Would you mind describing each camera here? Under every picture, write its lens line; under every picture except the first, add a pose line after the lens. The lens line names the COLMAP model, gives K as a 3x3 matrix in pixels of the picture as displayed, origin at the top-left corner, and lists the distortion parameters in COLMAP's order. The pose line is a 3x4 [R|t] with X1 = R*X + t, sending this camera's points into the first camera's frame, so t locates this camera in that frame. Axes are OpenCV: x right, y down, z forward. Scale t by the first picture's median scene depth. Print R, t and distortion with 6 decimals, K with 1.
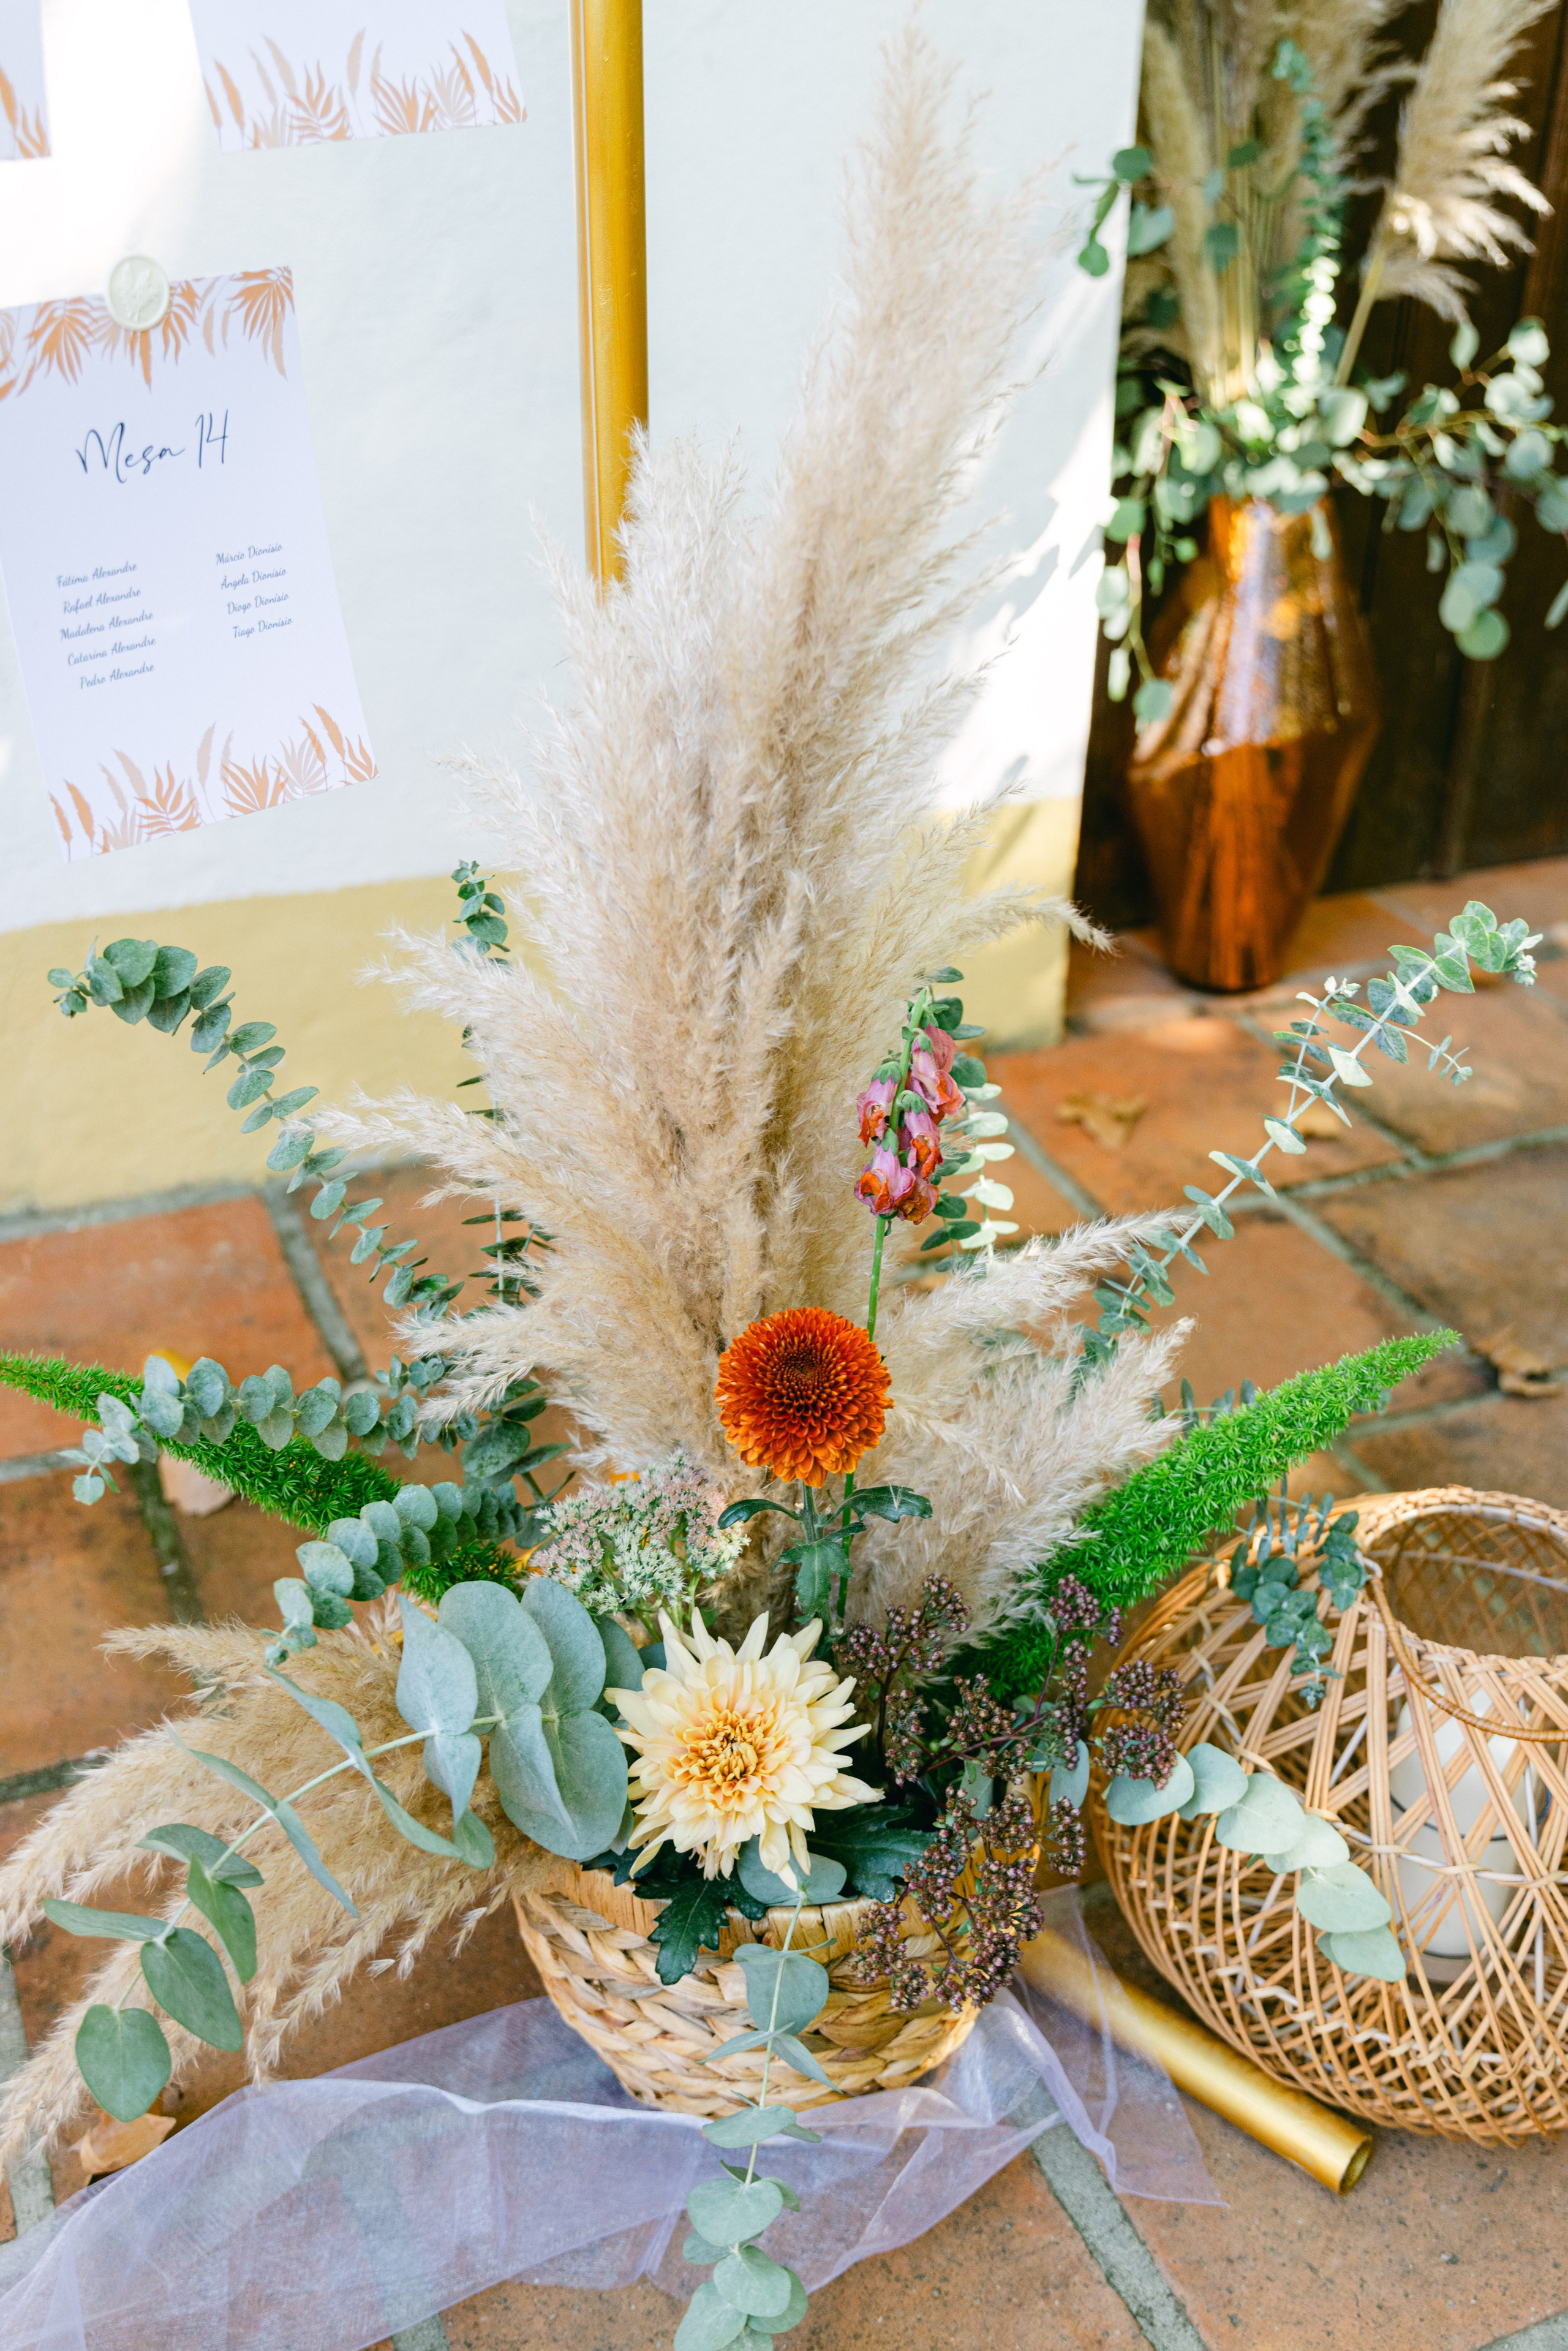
lens RADIAL K [[2442.7, 0, 694.6], [0, 2442.7, 1184.6], [0, 0, 1]] dist [-0.007465, -0.002600]
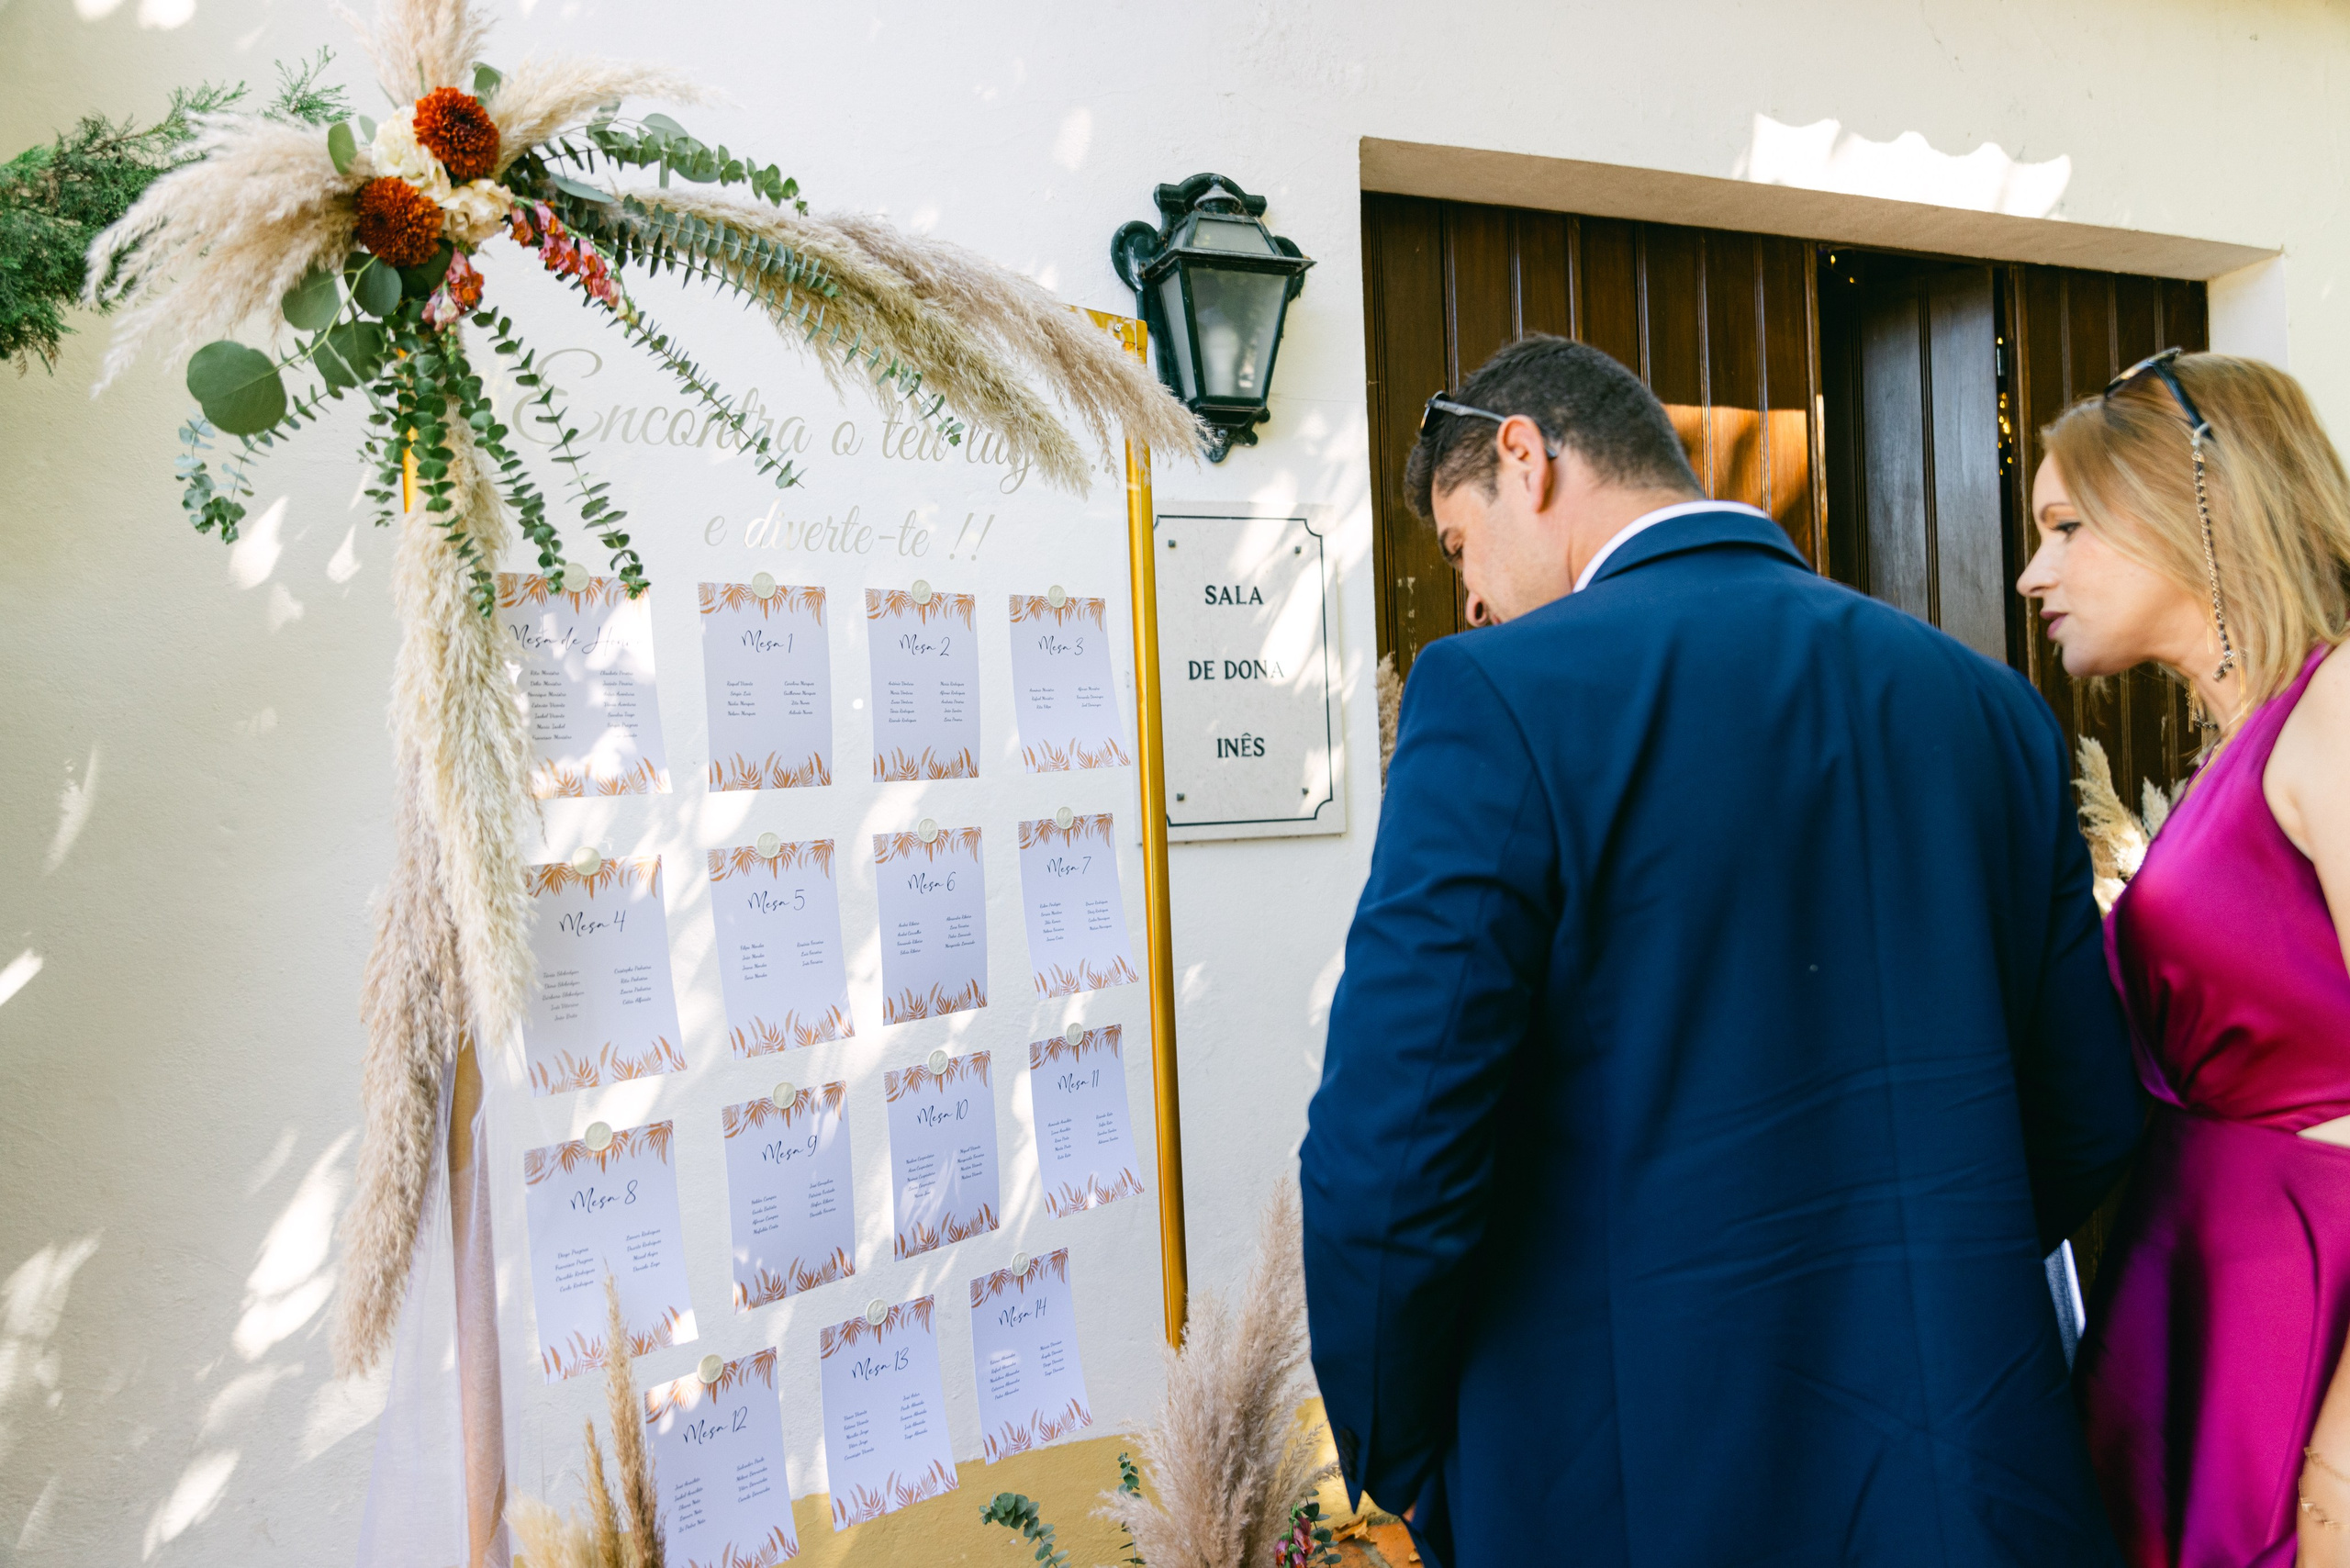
lens RADIAL K [[1610.2, 0, 1175.0], [0, 1610.2, 784.0], [0, 0, 1]] dist [-0.004175, 0.002868]
pose [[0.999117, -0.040131, -0.012419, 0.010571], [0.029645, 0.883012, -0.468414, 0.039978], [0.029764, 0.467632, 0.883422, -0.791348]]
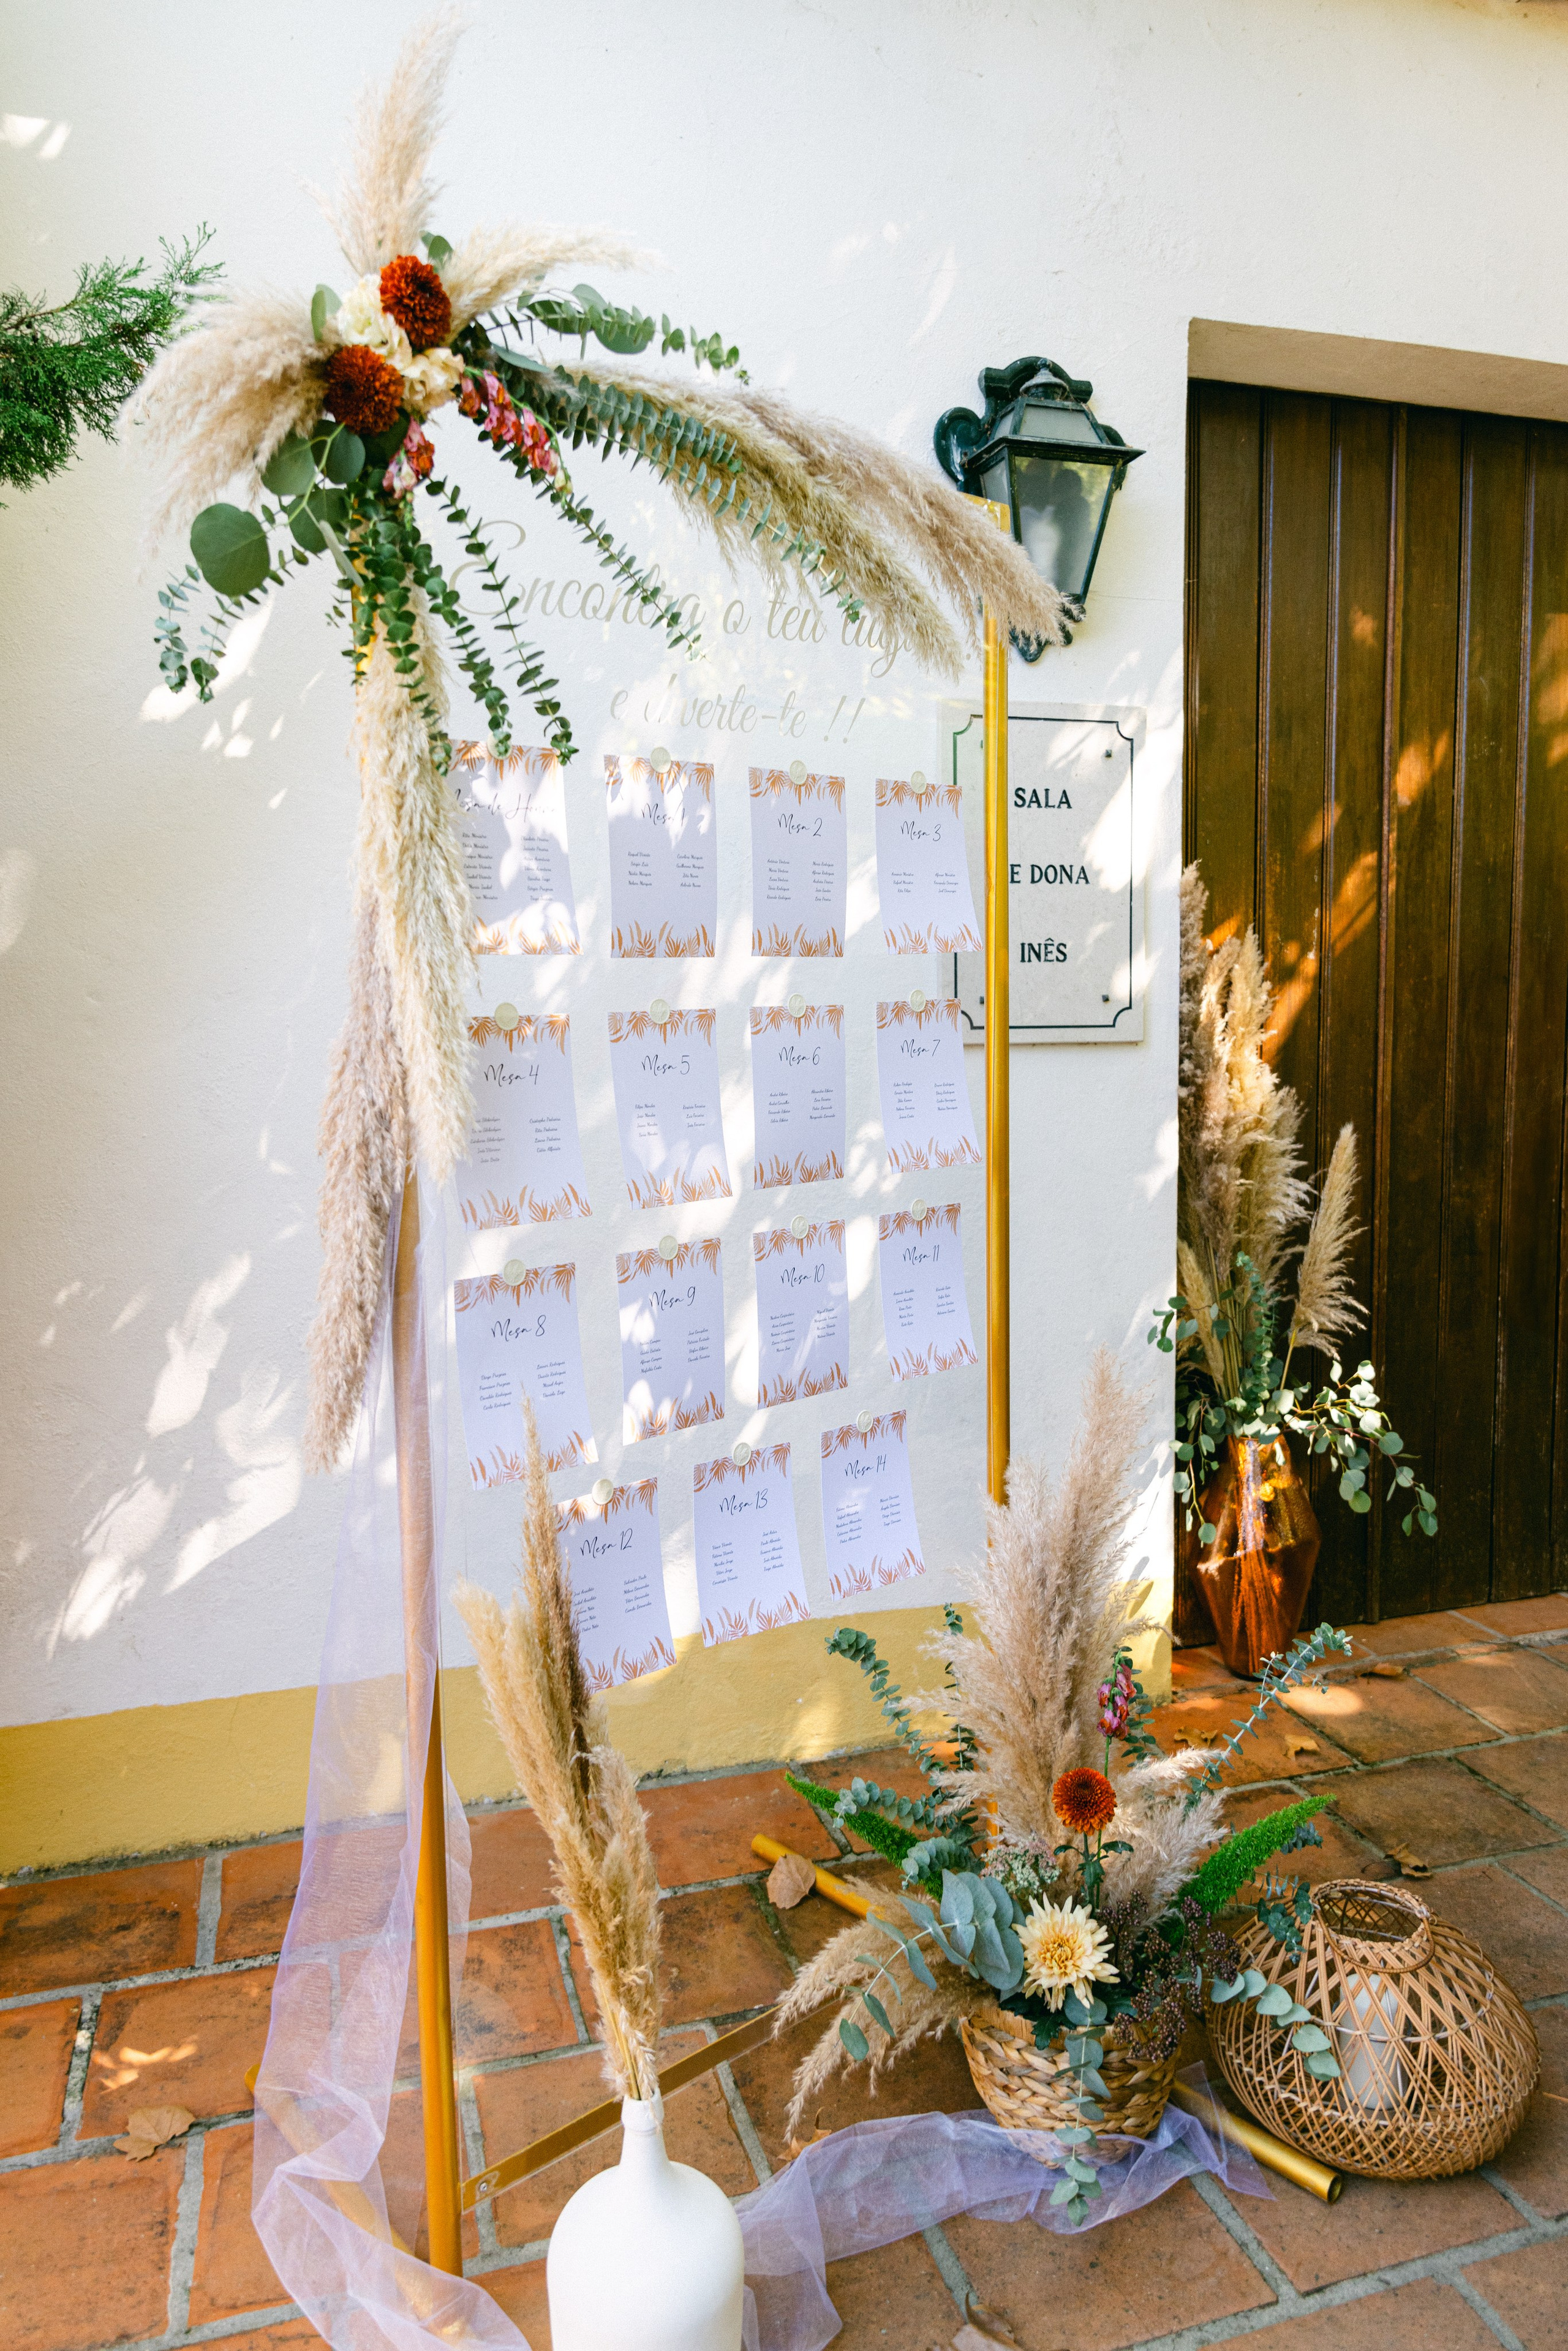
lens RADIAL K [[1634.3, 0, 784.0], [0, 1634.3, 1175.5], [0, 0, 1]] dist [-0.004258, -0.001206]
pose [[0.997038, -0.008886, -0.076390, -0.124617], [-0.021040, 0.923890, -0.382080, 0.123354], [0.073971, 0.382556, 0.920967, -0.849769]]
